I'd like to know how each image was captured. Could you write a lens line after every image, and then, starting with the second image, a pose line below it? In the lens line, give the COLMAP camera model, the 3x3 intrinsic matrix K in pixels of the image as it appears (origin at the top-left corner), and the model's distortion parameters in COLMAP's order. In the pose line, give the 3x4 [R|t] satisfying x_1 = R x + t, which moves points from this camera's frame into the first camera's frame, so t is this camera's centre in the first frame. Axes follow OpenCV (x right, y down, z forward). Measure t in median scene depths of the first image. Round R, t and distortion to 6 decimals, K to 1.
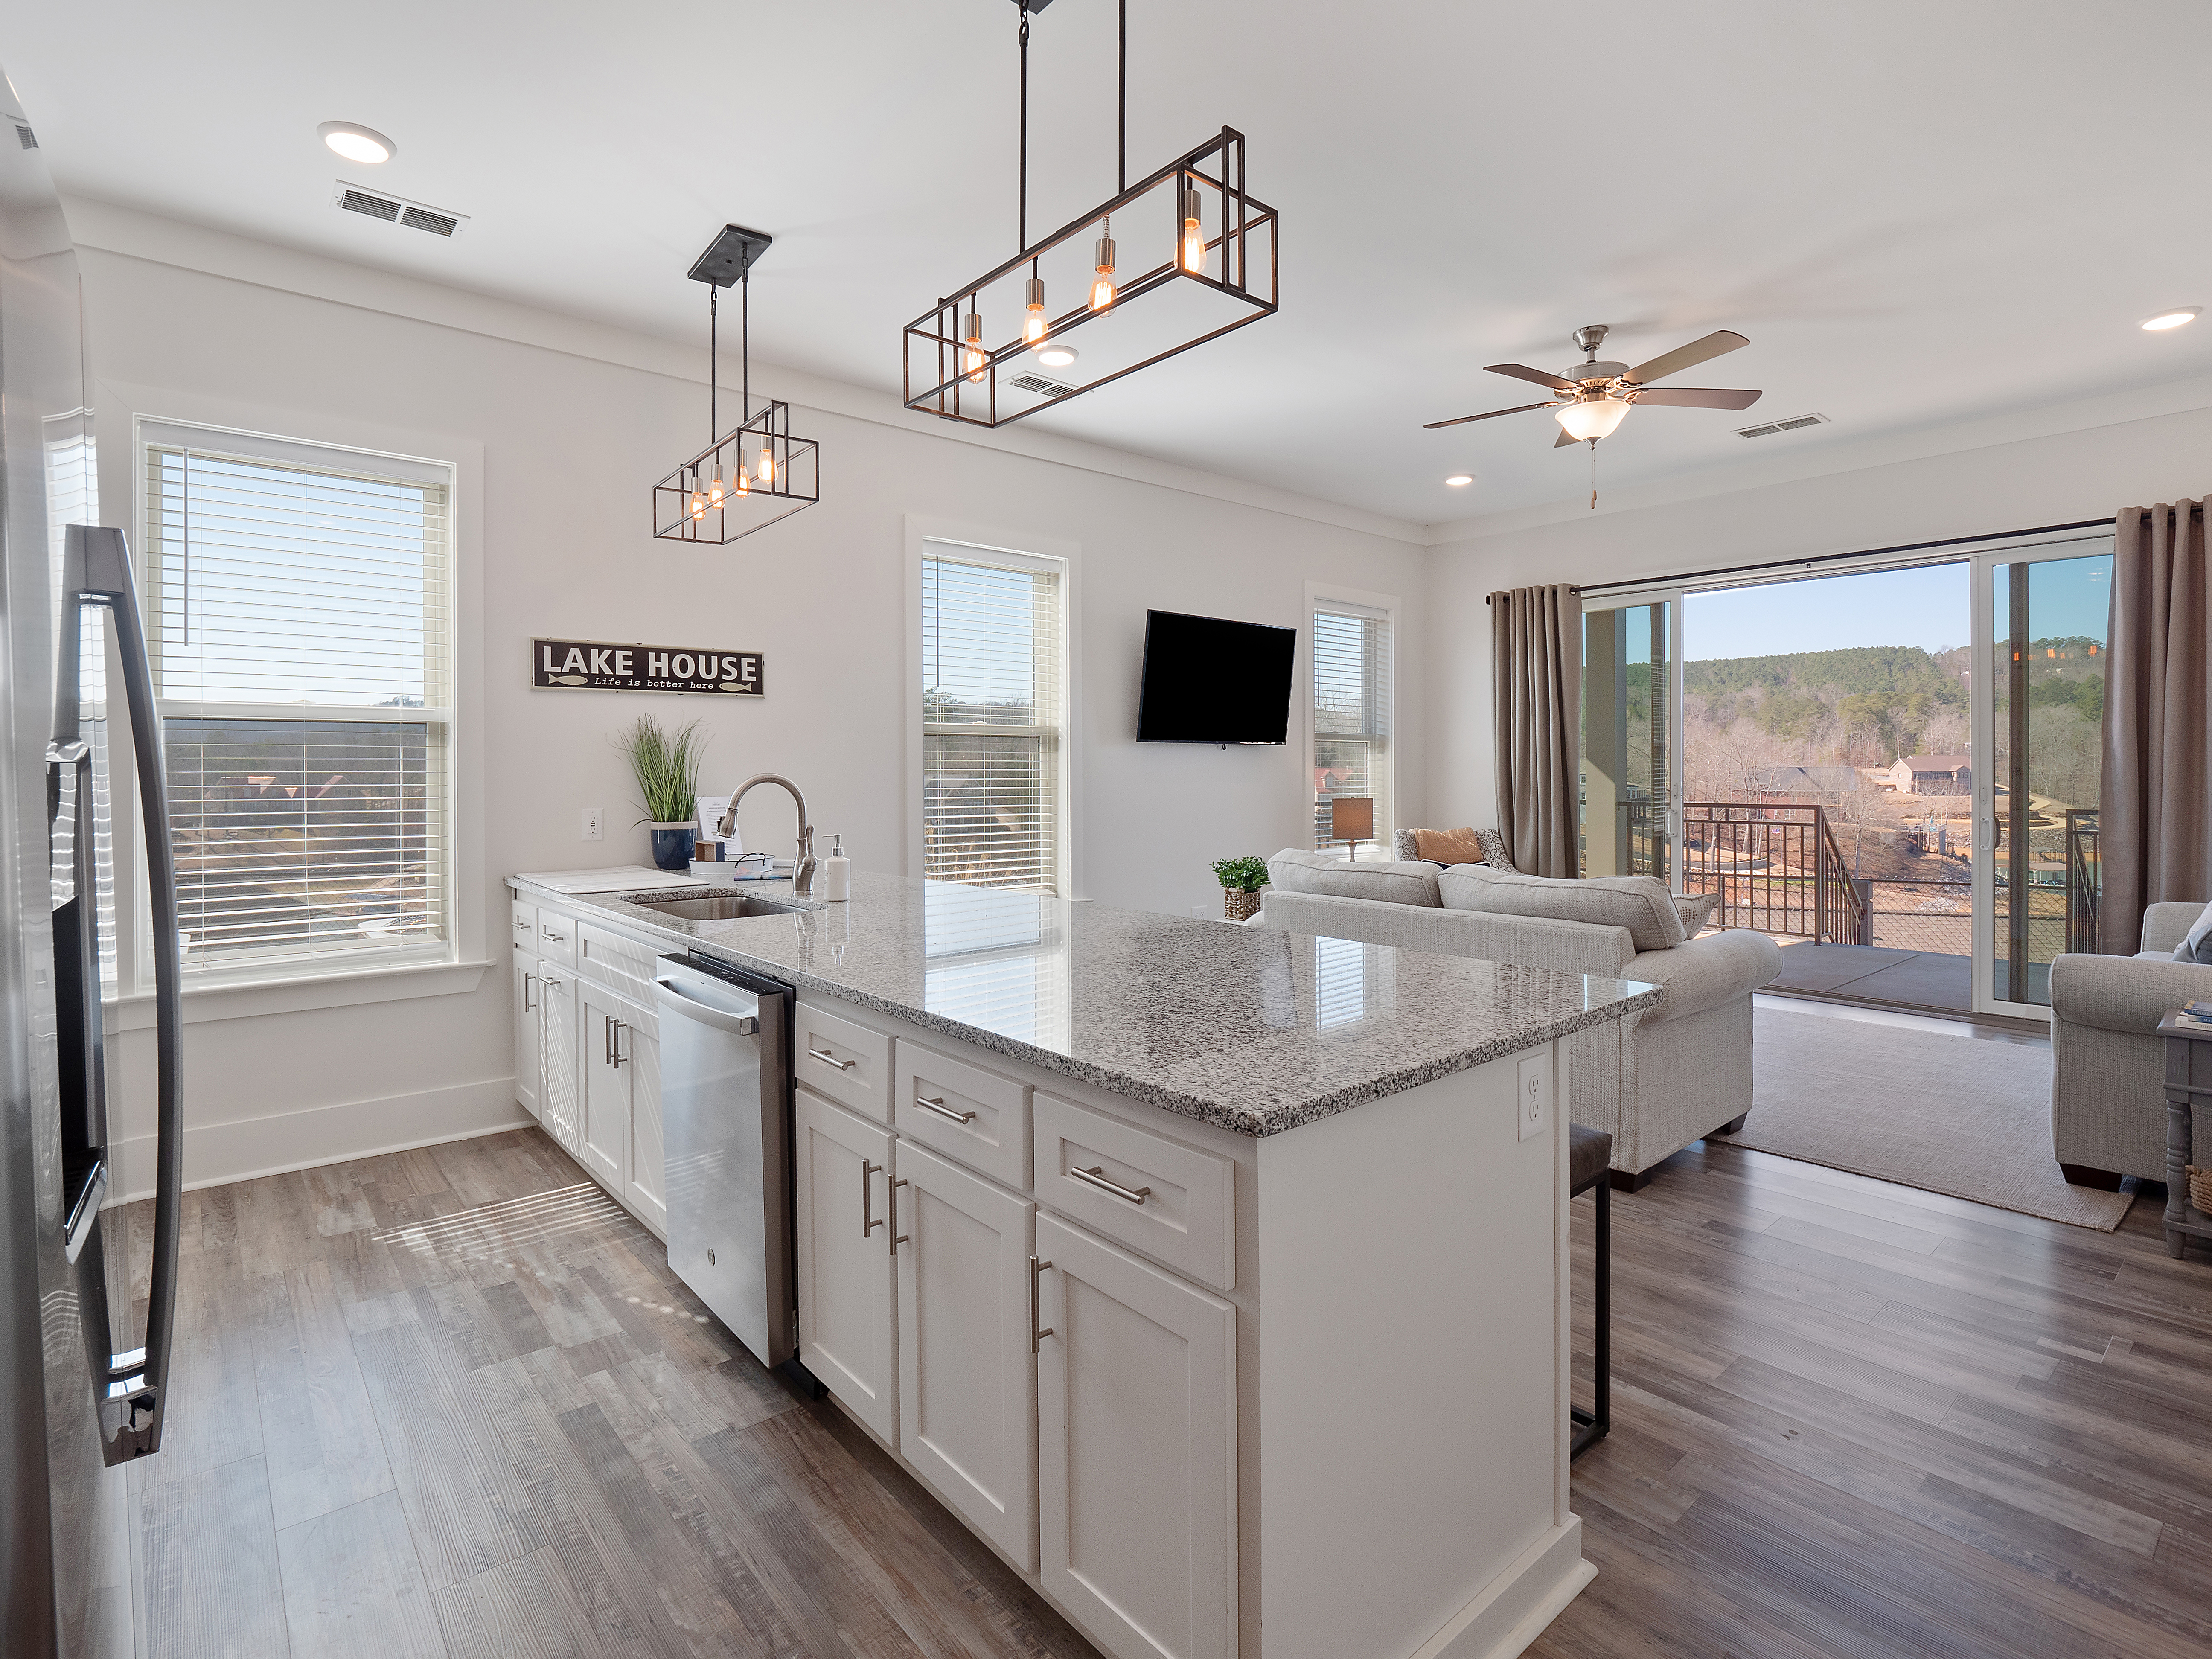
lens RADIAL K [[1085.1, 0, 1110.7], [0, 1085.1, 801.3], [0, 0, 1]] dist [-0.005959, -0.000815]
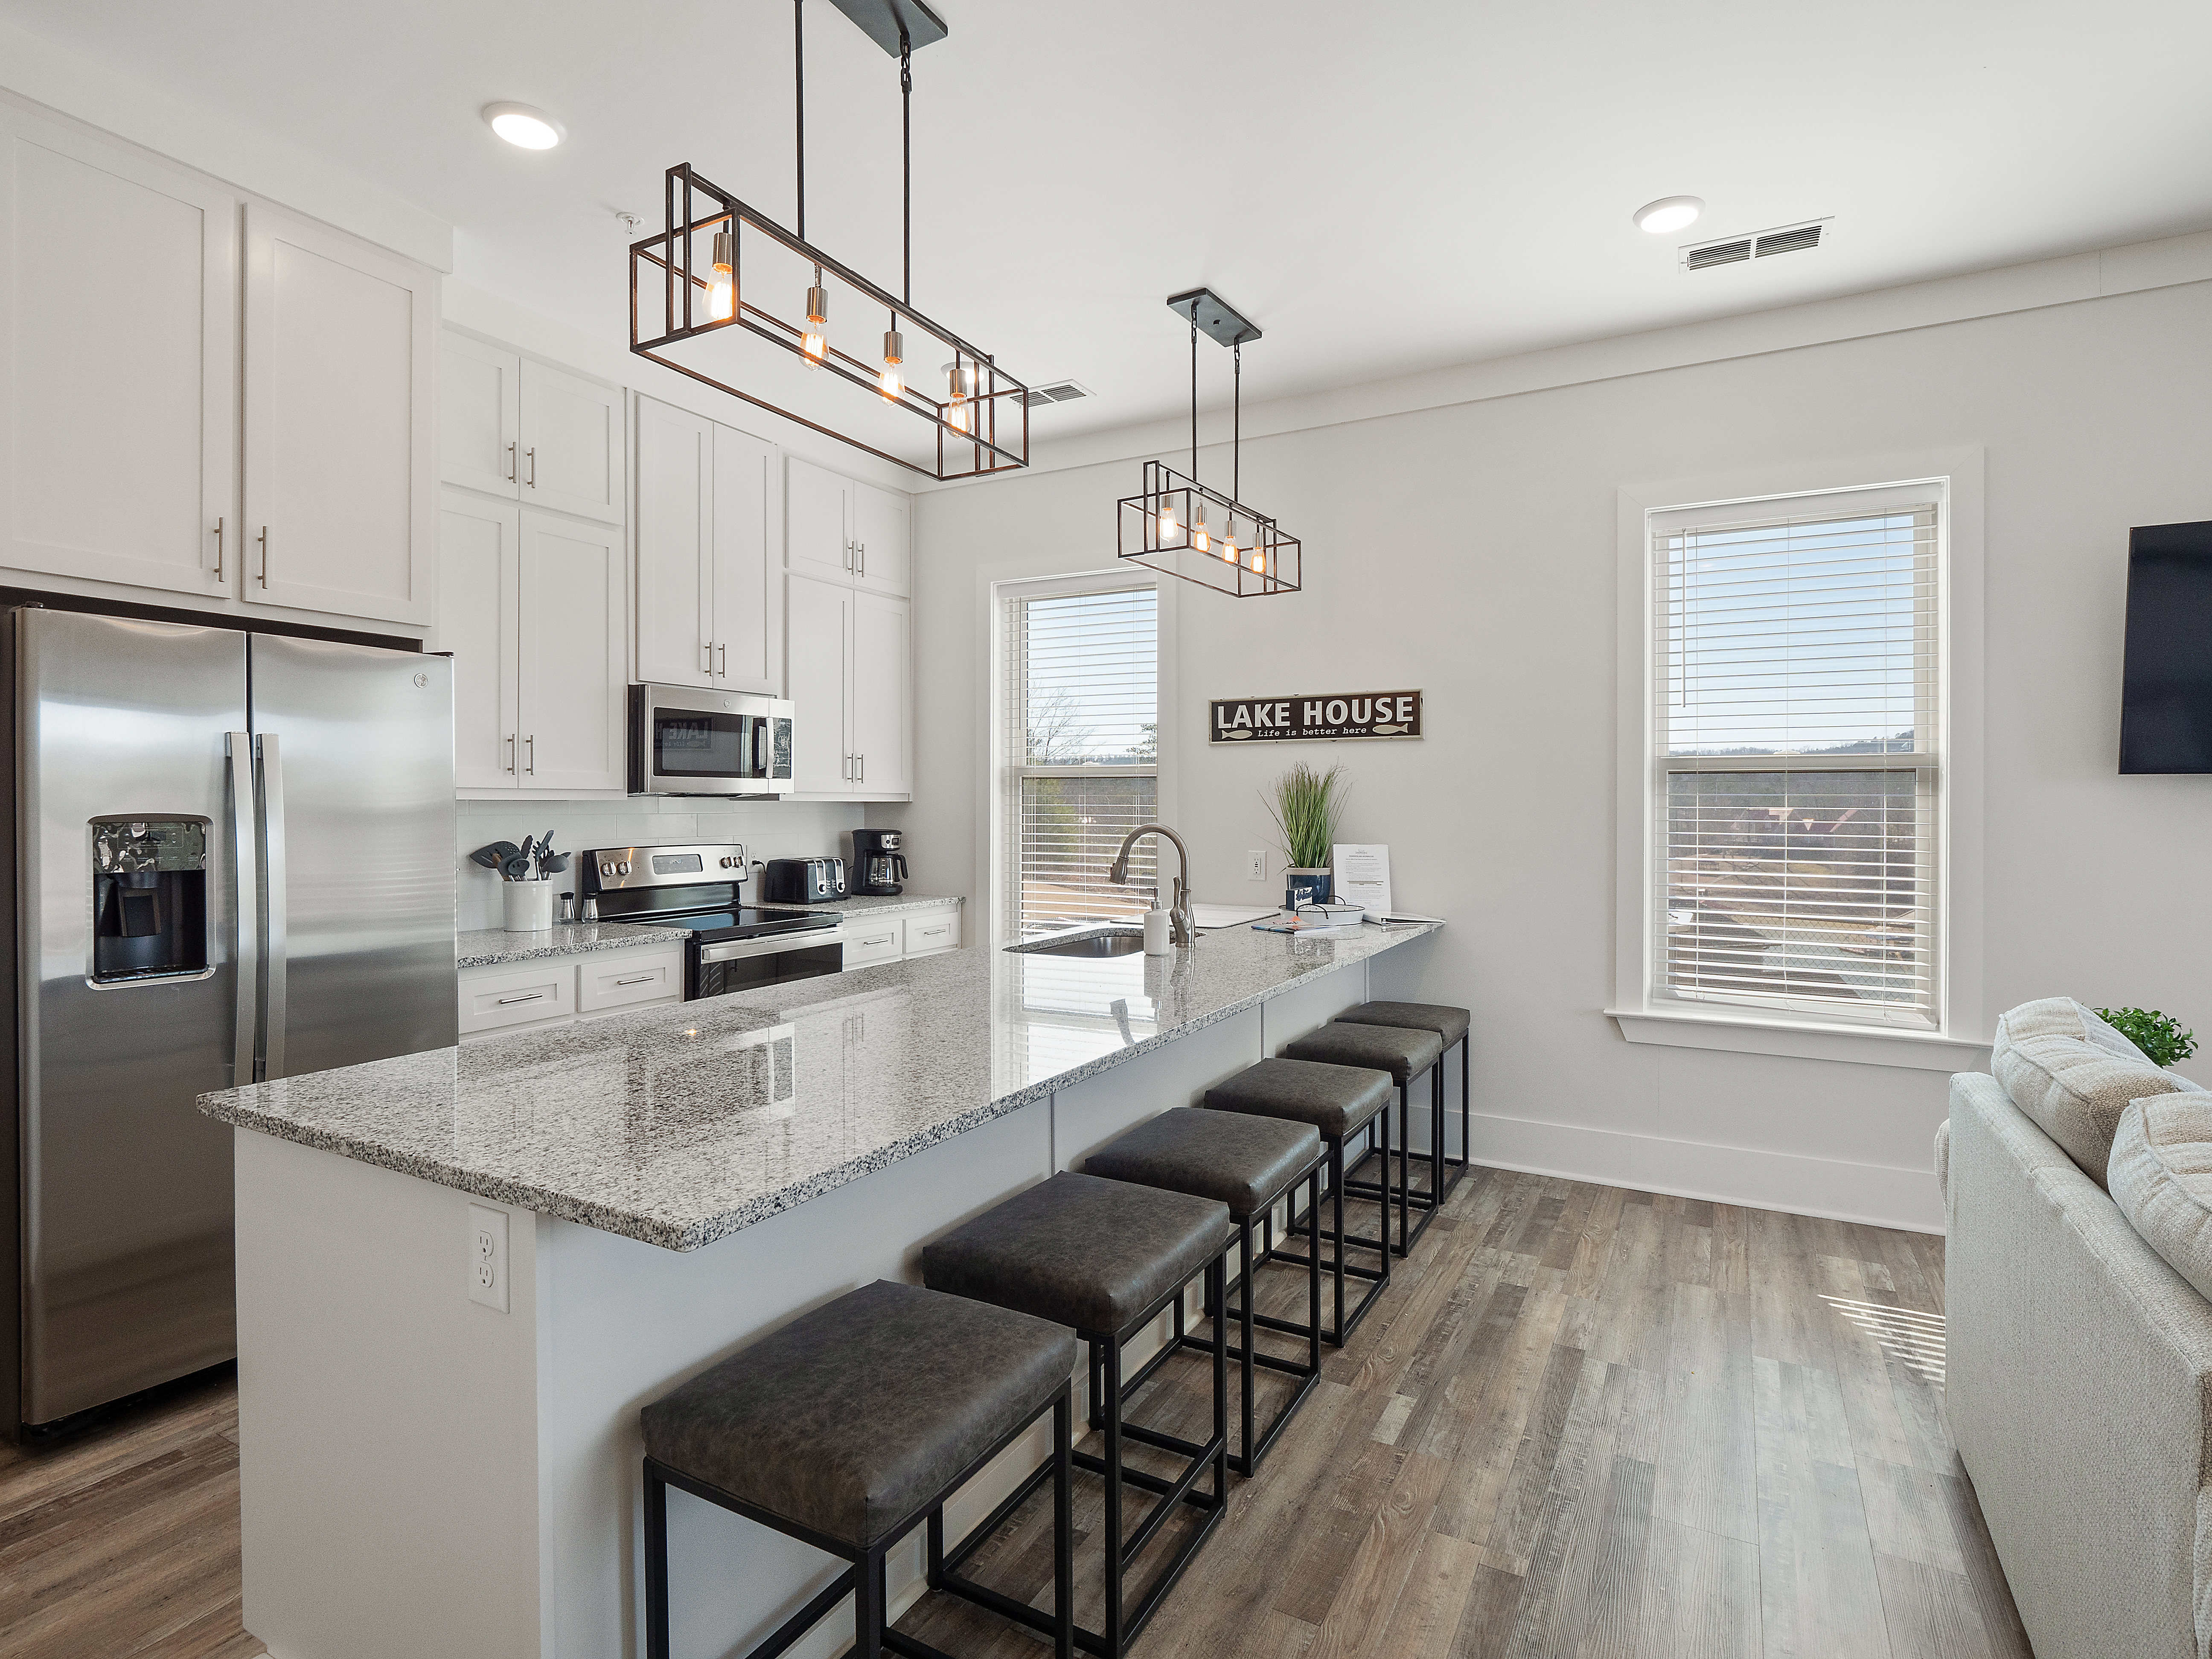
lens RADIAL K [[1125.0, 0, 1100.7], [0, 1125.0, 815.9], [0, 0, 1]] dist [-0.002168, -0.000044]
pose [[0.343070, 0.012971, -0.939220, 0.507864], [-0.032722, 0.999463, 0.001851, -0.024046], [0.938740, 0.030098, 0.343310, 0.443757]]
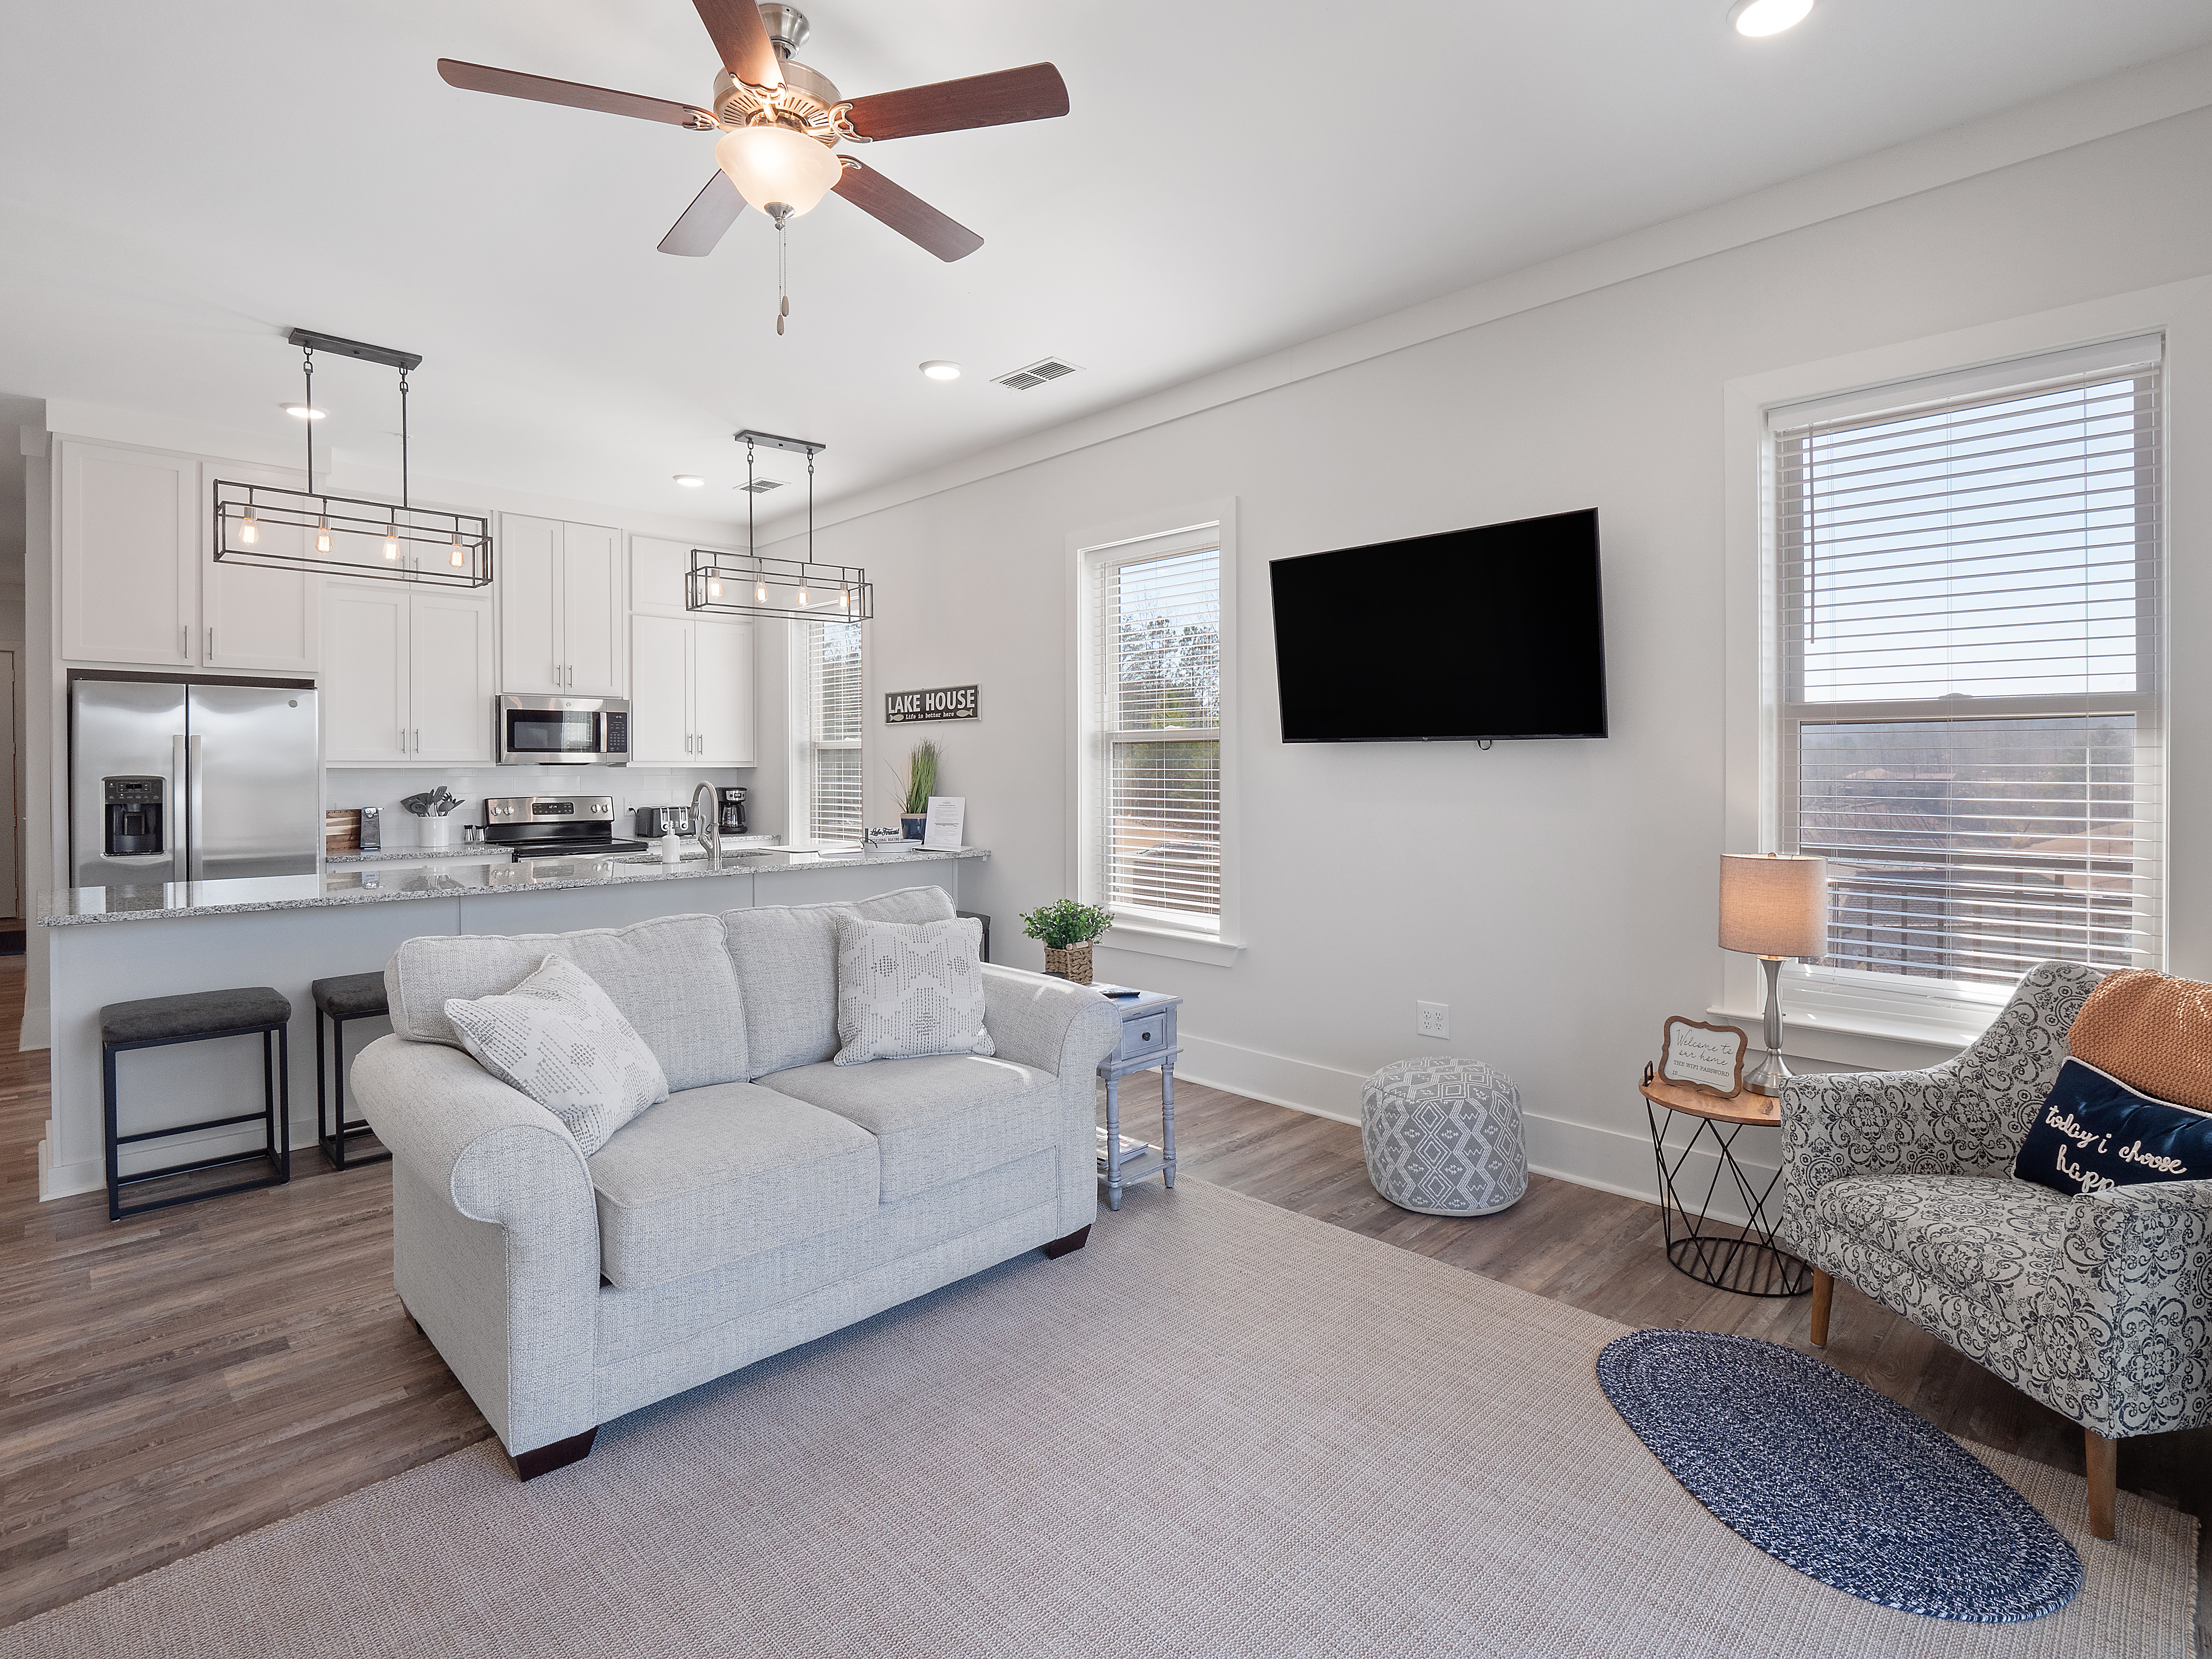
lens RADIAL K [[1099.5, 0, 1112.1], [0, 1099.5, 779.5], [0, 0, 1]] dist [0.001355, -0.000379]
pose [[0.060910, 0.014659, -0.998036, 1.015946], [-0.028427, 0.999512, 0.012946, -0.049614], [0.997738, 0.027583, 0.061297, 1.137661]]
